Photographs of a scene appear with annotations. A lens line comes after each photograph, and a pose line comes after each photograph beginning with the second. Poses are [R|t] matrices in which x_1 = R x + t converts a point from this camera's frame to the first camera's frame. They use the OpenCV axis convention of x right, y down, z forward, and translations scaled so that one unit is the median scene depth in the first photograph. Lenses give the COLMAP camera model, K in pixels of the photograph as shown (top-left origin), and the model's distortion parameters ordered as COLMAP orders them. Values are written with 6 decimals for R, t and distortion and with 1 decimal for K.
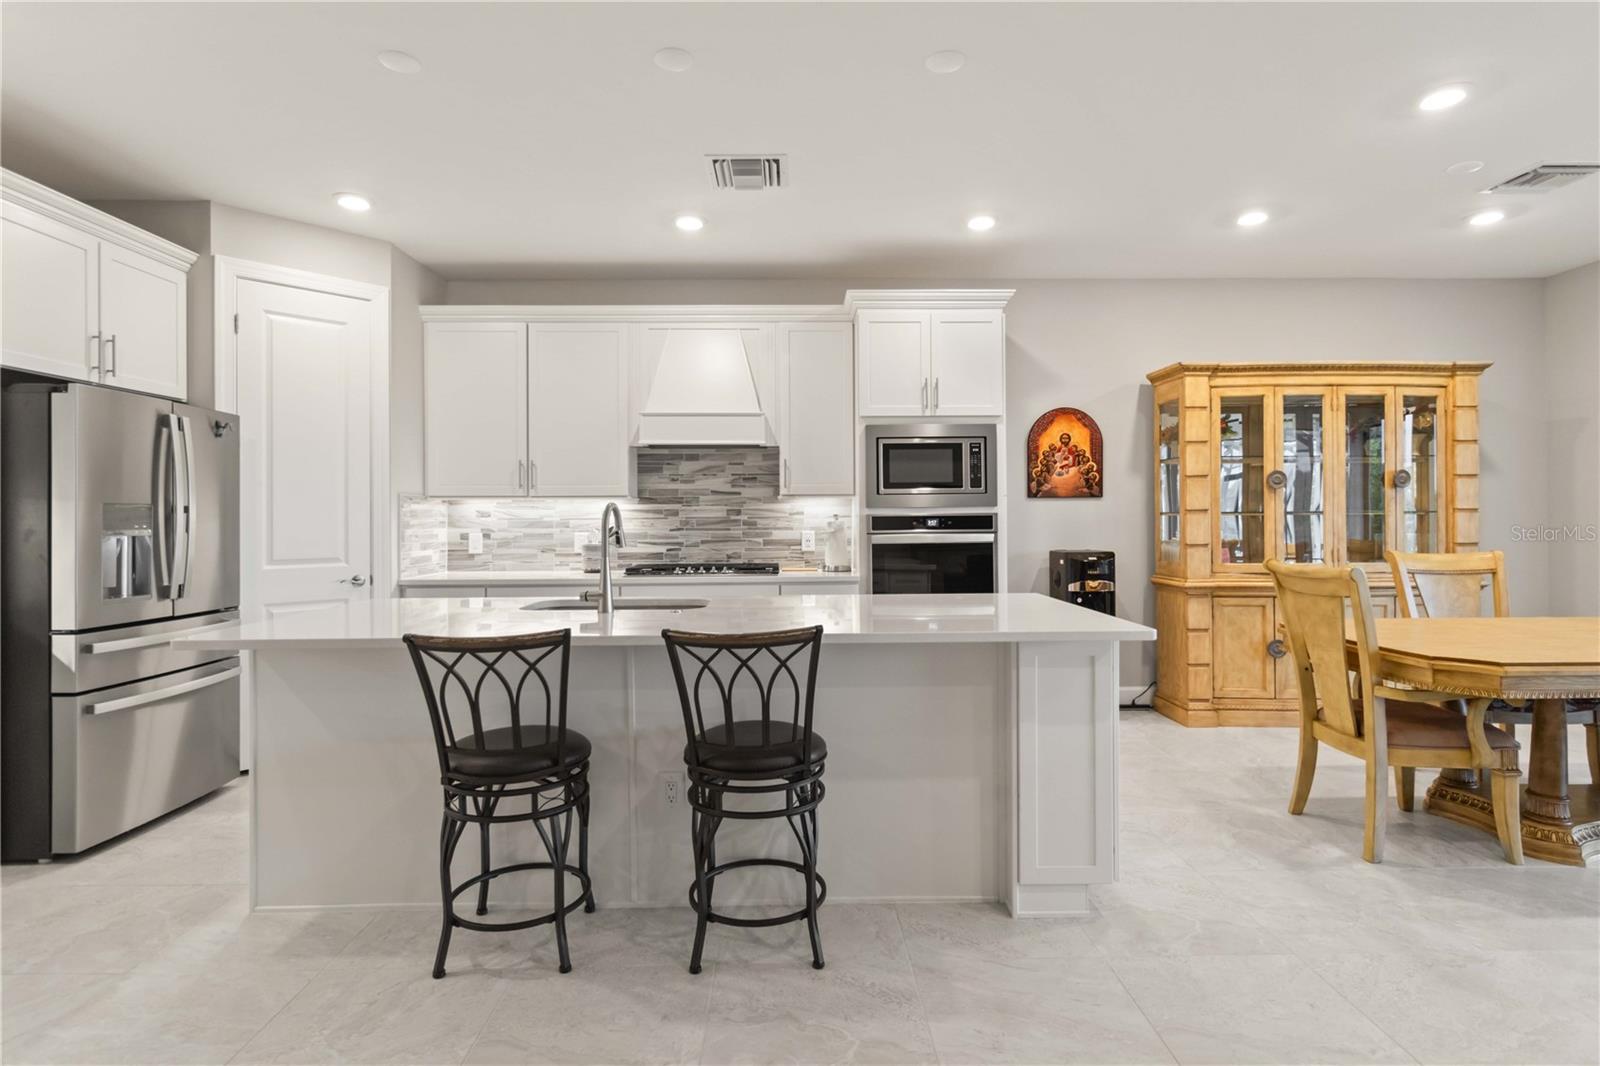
lens RADIAL K [[813.4, 0, 801.5], [0, 813.4, 516.3], [0, 0, 1]] dist [-0.000193, -0.000094]
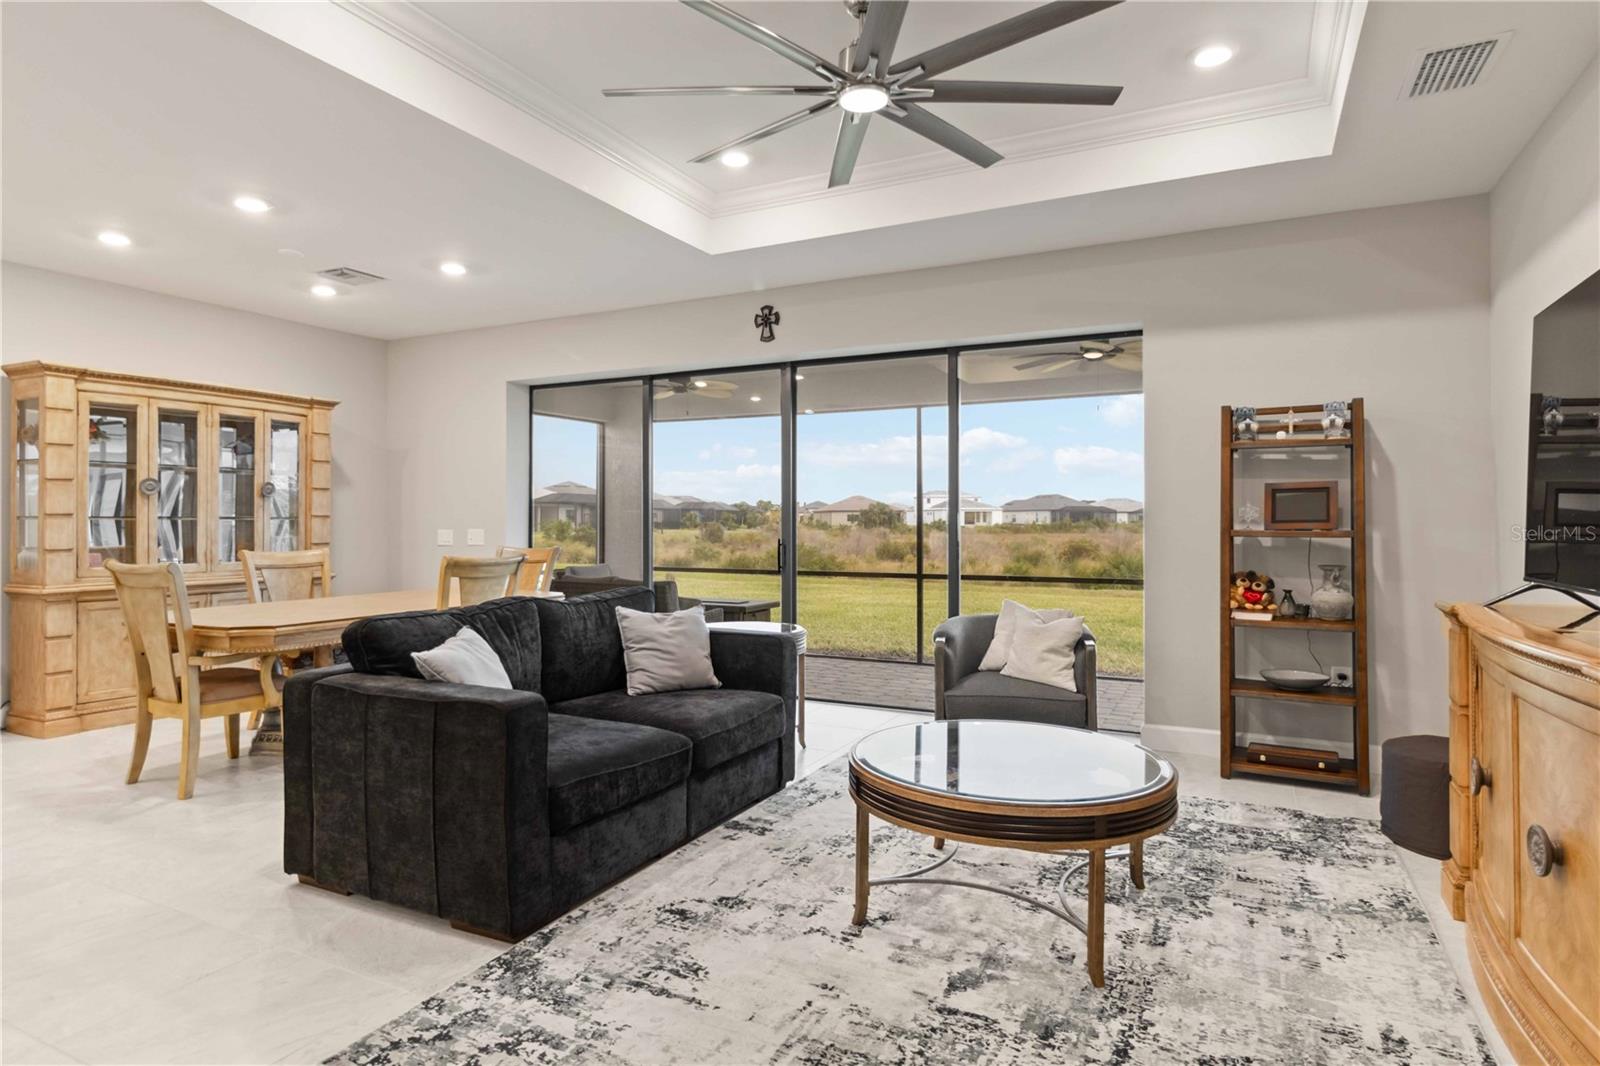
lens RADIAL K [[876.5, 0, 799.6], [0, 876.5, 515.8], [0, 0, 1]] dist [-0.001487, 0.000165]
pose [[0.464700, 0.009547, 0.885417, -0.030638], [-0.003178, 0.999953, -0.009114, 0.000873], [-0.885463, 0.001421, 0.464708, -0.275769]]
